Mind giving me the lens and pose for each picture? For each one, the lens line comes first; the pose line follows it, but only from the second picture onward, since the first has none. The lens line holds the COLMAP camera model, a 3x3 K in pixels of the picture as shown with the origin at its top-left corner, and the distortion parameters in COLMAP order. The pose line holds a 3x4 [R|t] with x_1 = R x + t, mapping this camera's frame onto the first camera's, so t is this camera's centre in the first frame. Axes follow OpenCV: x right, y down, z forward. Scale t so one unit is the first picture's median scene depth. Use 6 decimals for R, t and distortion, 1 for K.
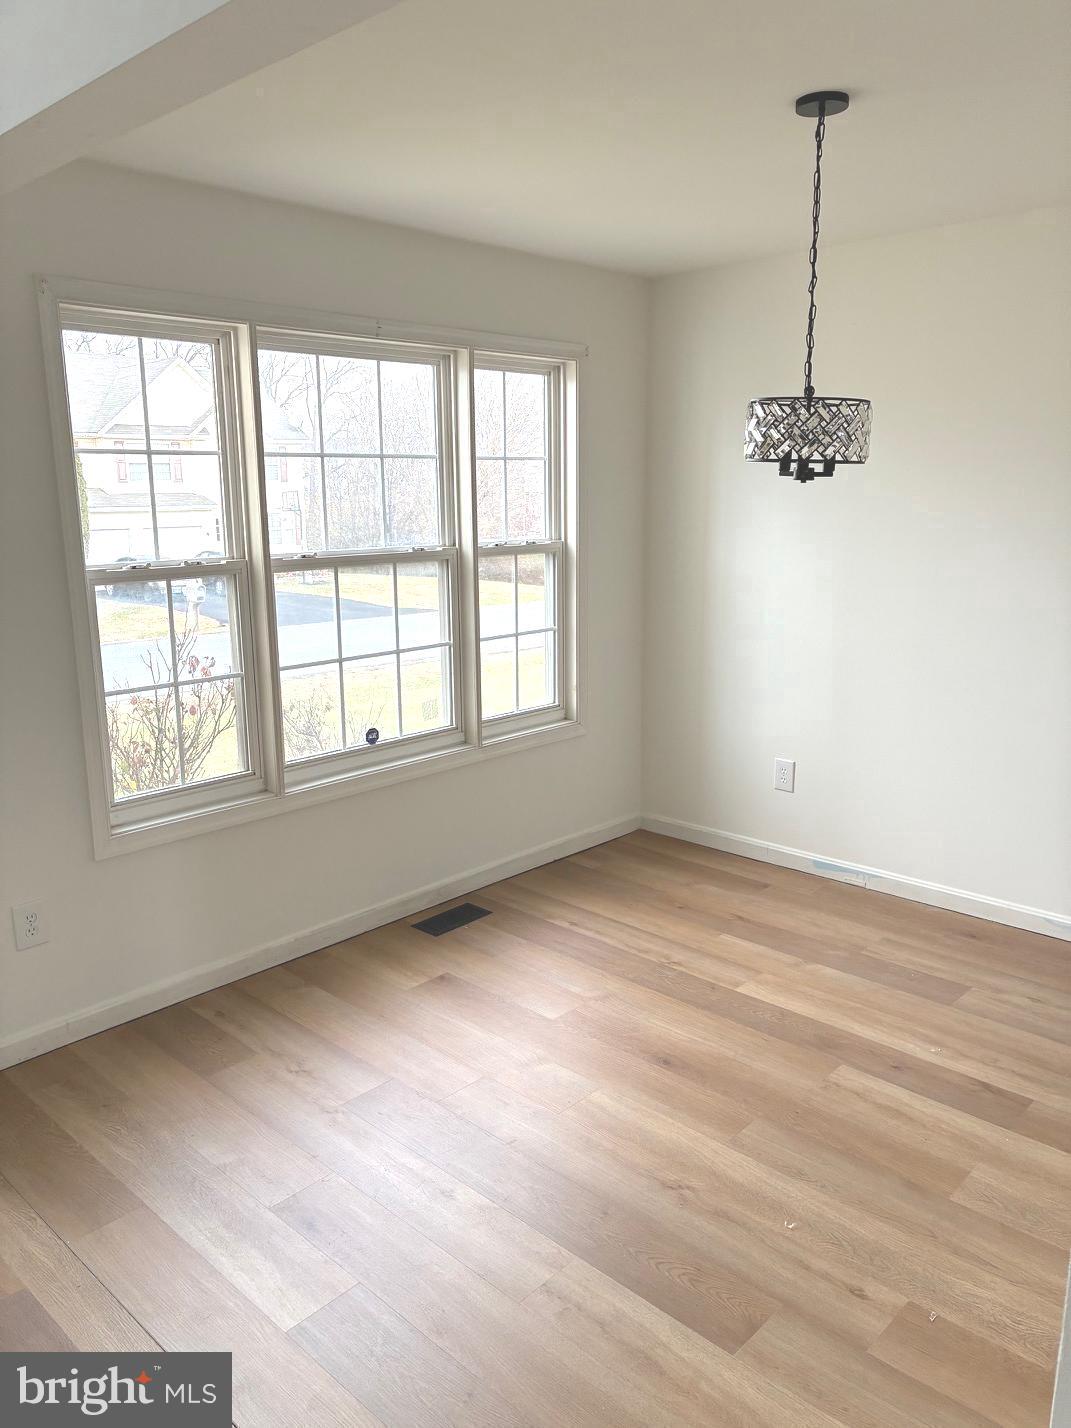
lens RADIAL K [[1077.5, 0, 533.7], [0, 1077.5, 713.5], [0, 0, 1]] dist [0.048349, -0.061887]
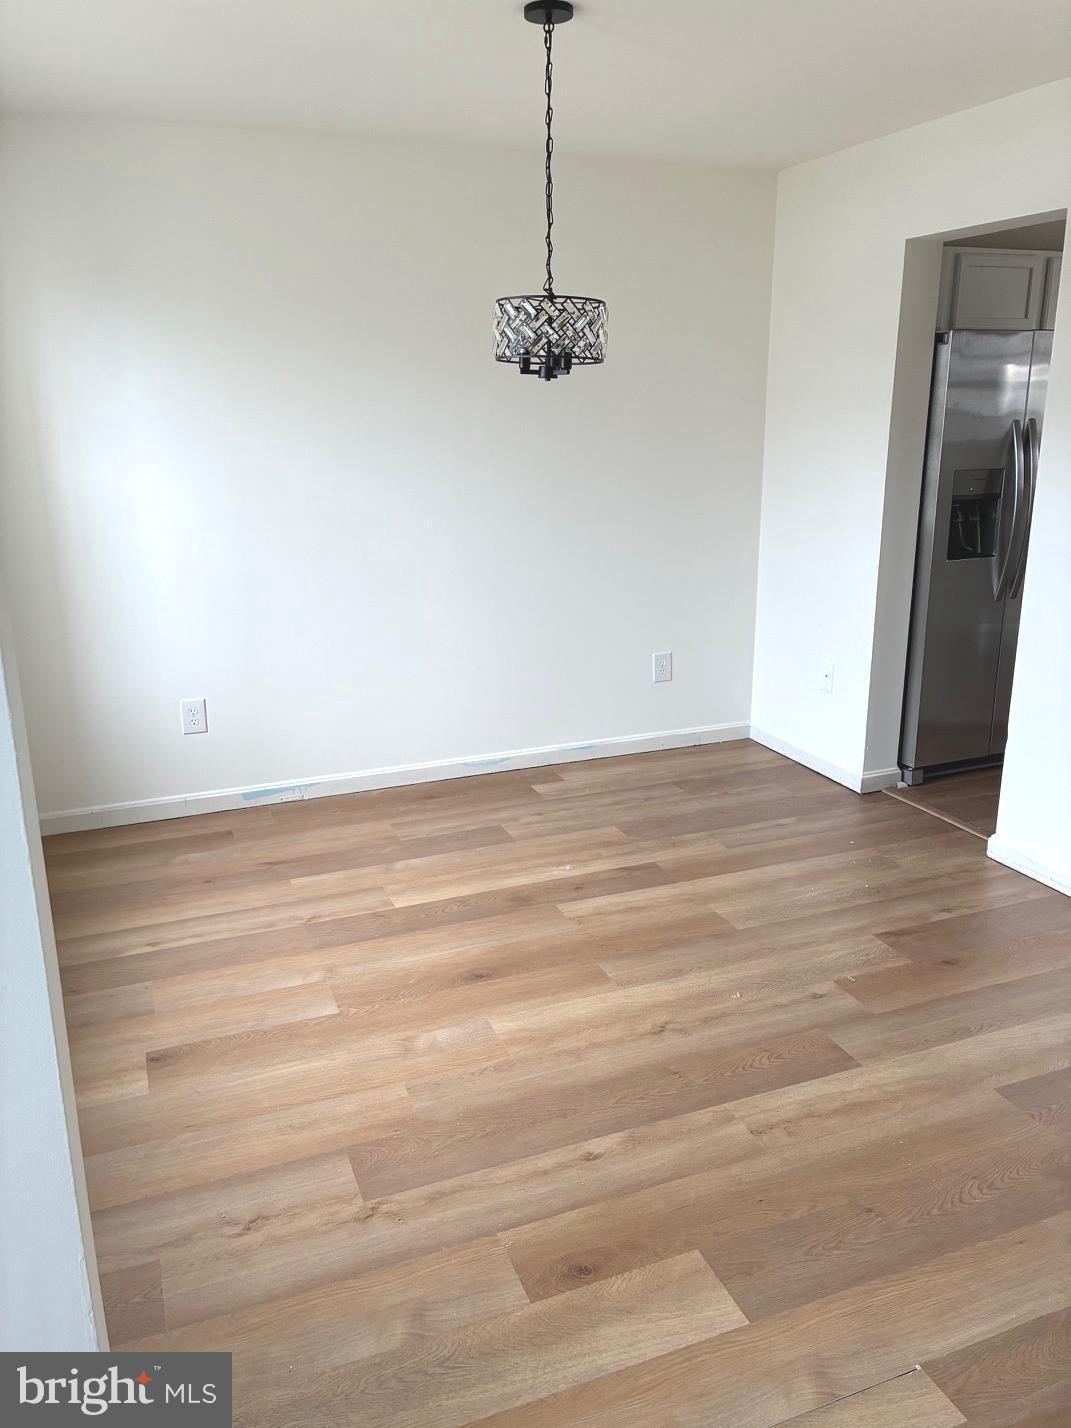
lens RADIAL K [[1077.5, 0, 532.5], [0, 1077.5, 714.9], [0, 0, 1]] dist [0.048349, -0.061887]
pose [[0.417477, -0.244058, 0.875299, -0.611016], [0.193507, 0.965040, 0.176786, -0.068726], [-0.887844, 0.095573, 0.450109, 0.446201]]
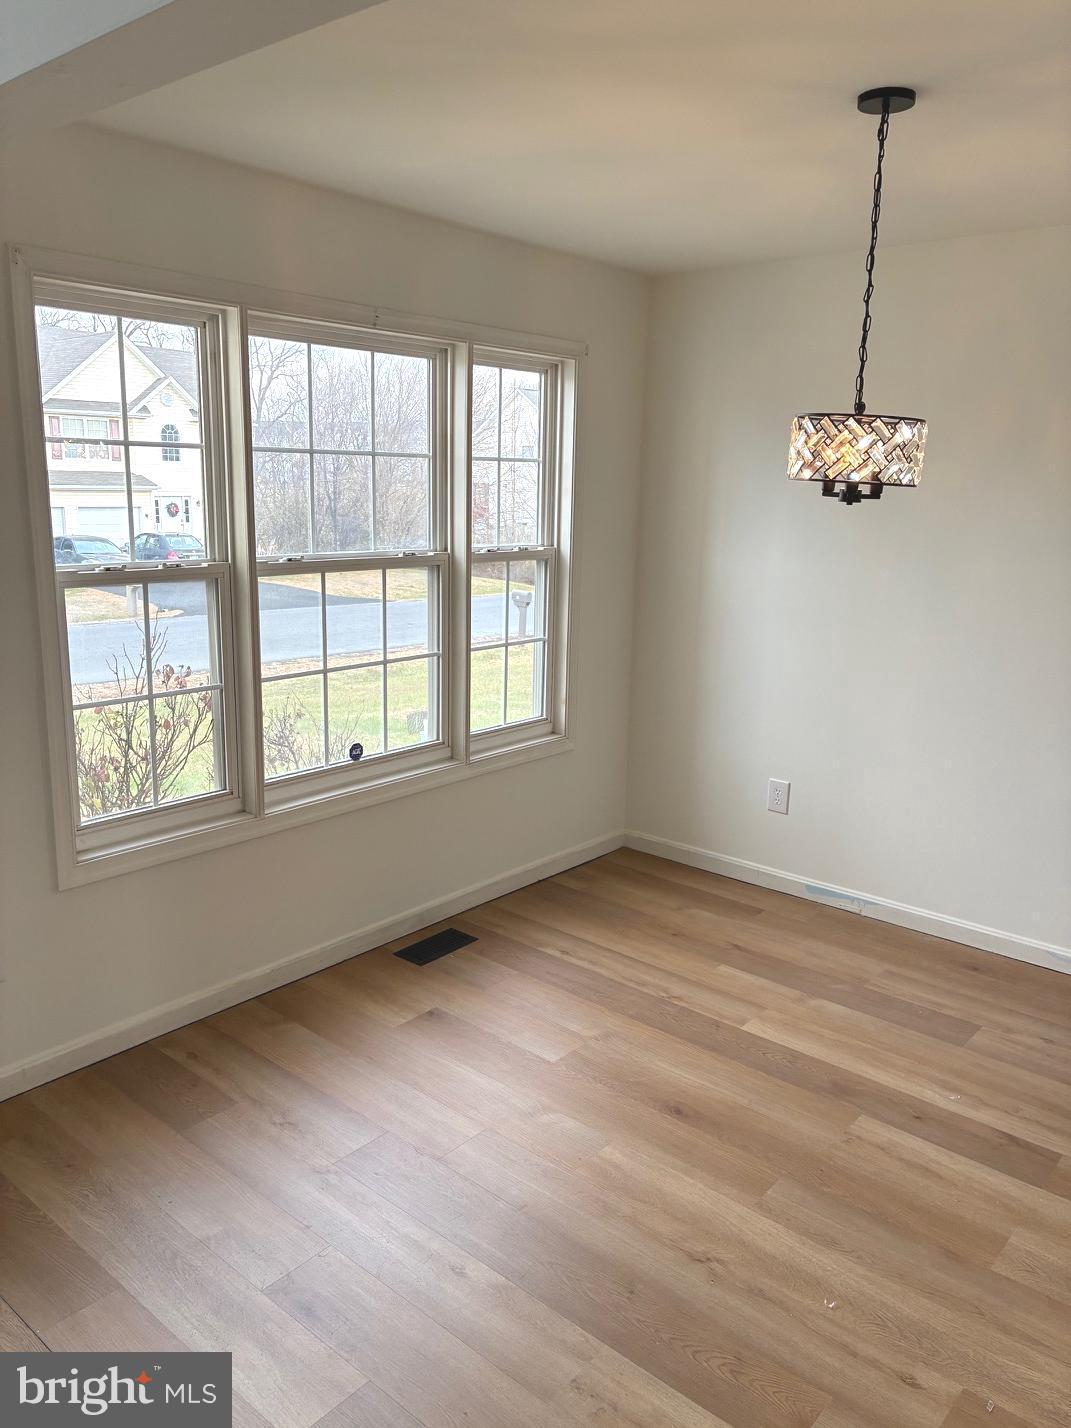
lens RADIAL K [[1077.5, 0, 541.9], [0, 1077.5, 711.5], [0, 0, 1]] dist [0.048349, -0.061887]
pose [[0.997790, 0.020218, 0.063299, -0.057477], [-0.020587, 0.999775, 0.005172, -0.026265], [-0.063180, -0.006464, 0.997981, 0.062744]]
